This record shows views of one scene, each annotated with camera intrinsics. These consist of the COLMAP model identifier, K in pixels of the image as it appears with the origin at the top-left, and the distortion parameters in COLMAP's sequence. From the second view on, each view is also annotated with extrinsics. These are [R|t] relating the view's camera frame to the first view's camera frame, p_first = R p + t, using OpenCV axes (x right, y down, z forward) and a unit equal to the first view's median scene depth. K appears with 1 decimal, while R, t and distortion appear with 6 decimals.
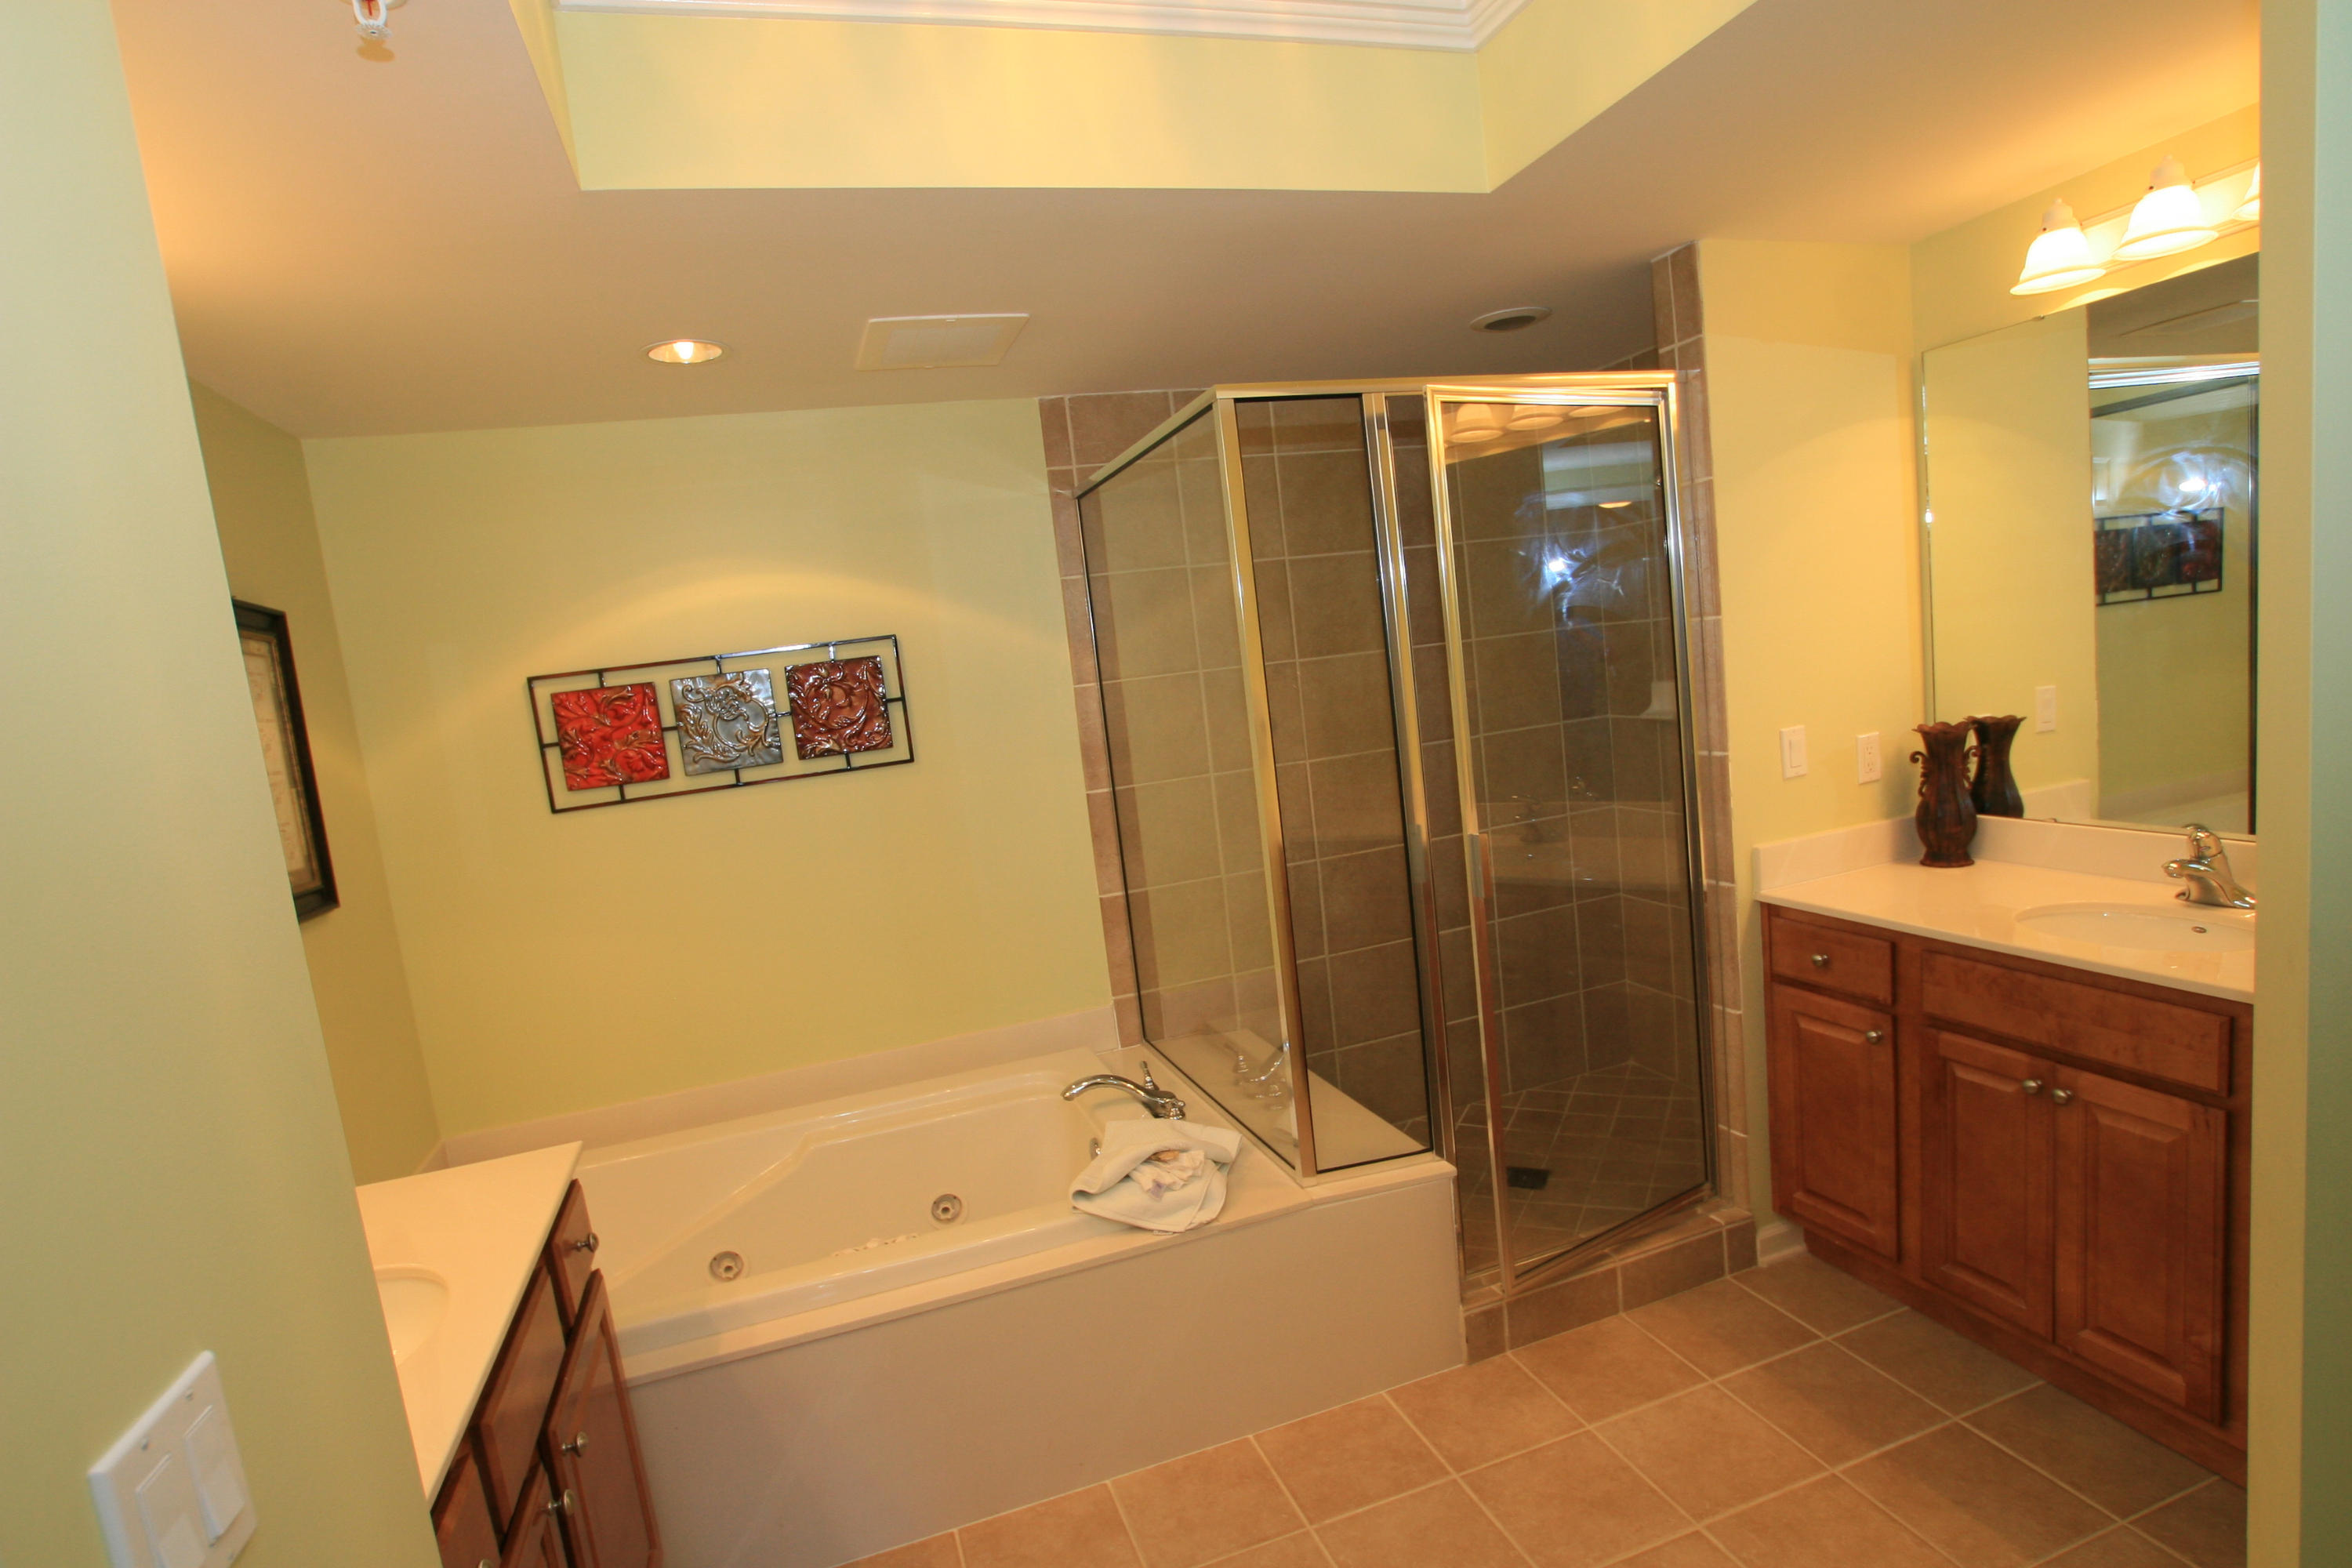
lens RADIAL K [[1221.6, 0, 1181.8], [0, 1221.6, 829.8], [0, 0, 1]] dist [-0.074294, 0.037594]
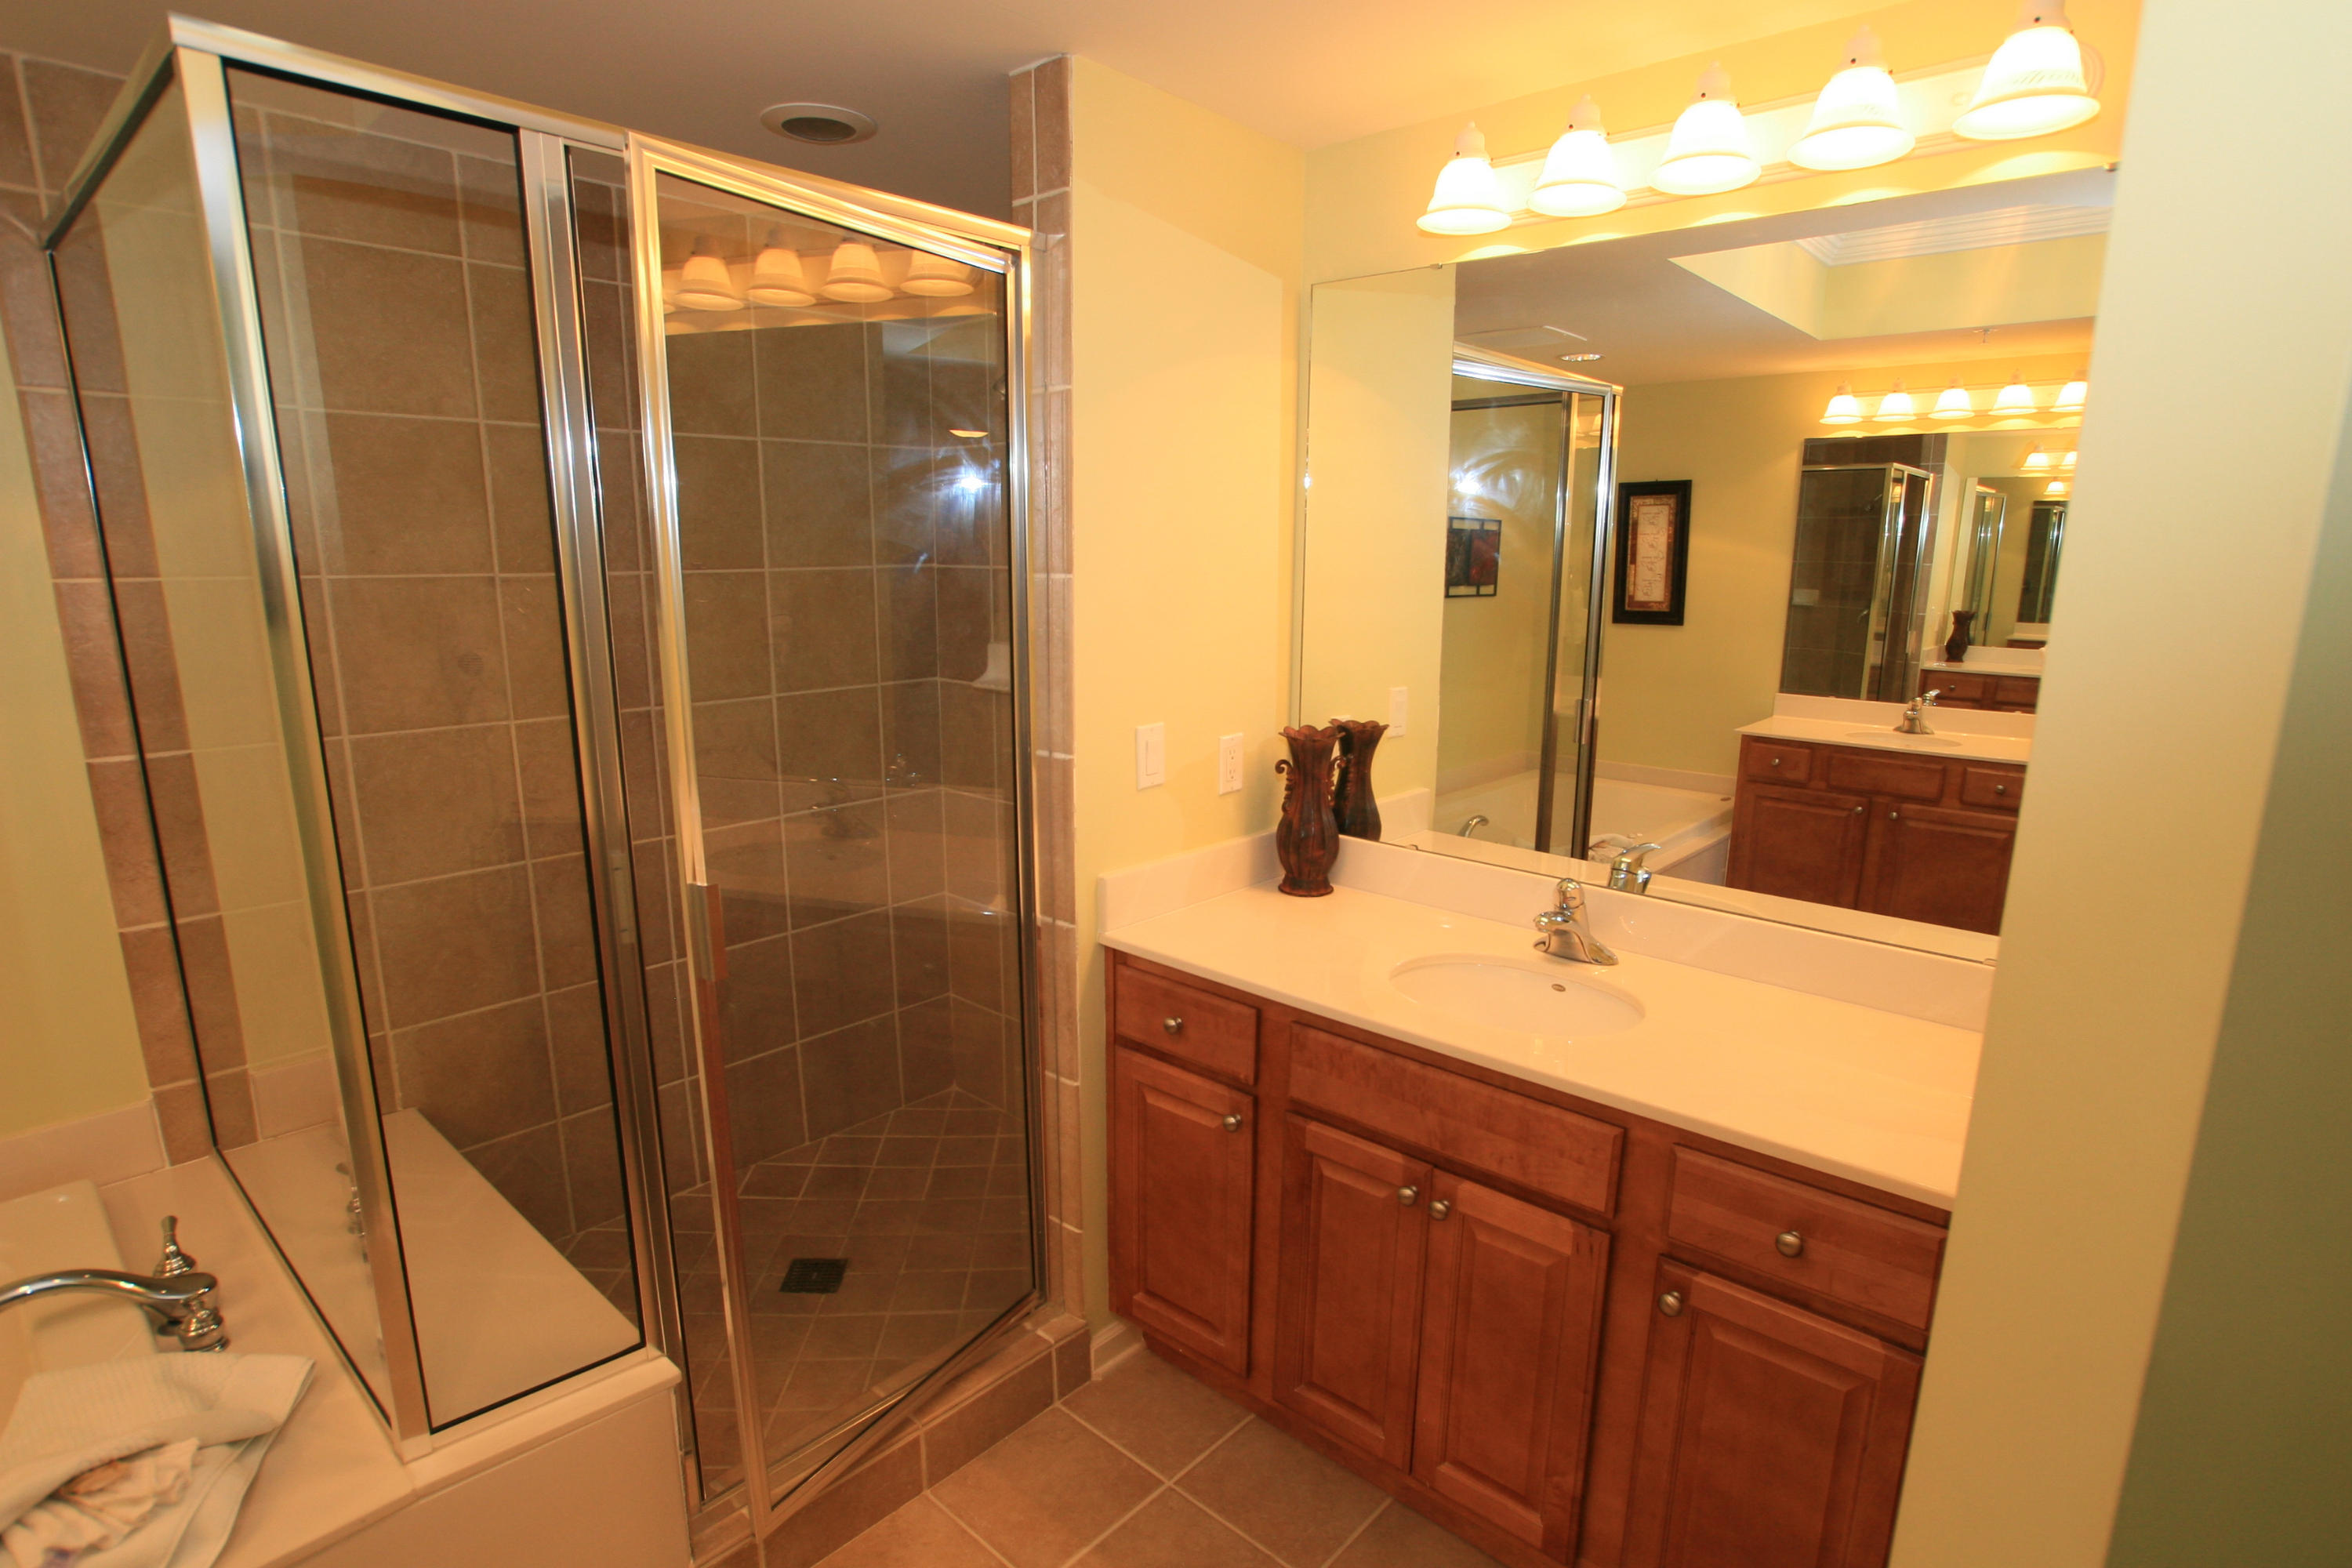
lens RADIAL K [[1221.6, 0, 1181.8], [0, 1221.6, 829.8], [0, 0, 1]] dist [-0.074294, 0.037594]
pose [[0.867130, 0.008458, 0.498011, 0.126601], [-0.038558, 0.997995, 0.050188, -0.057877], [-0.496588, -0.062722, 0.865717, 0.289005]]
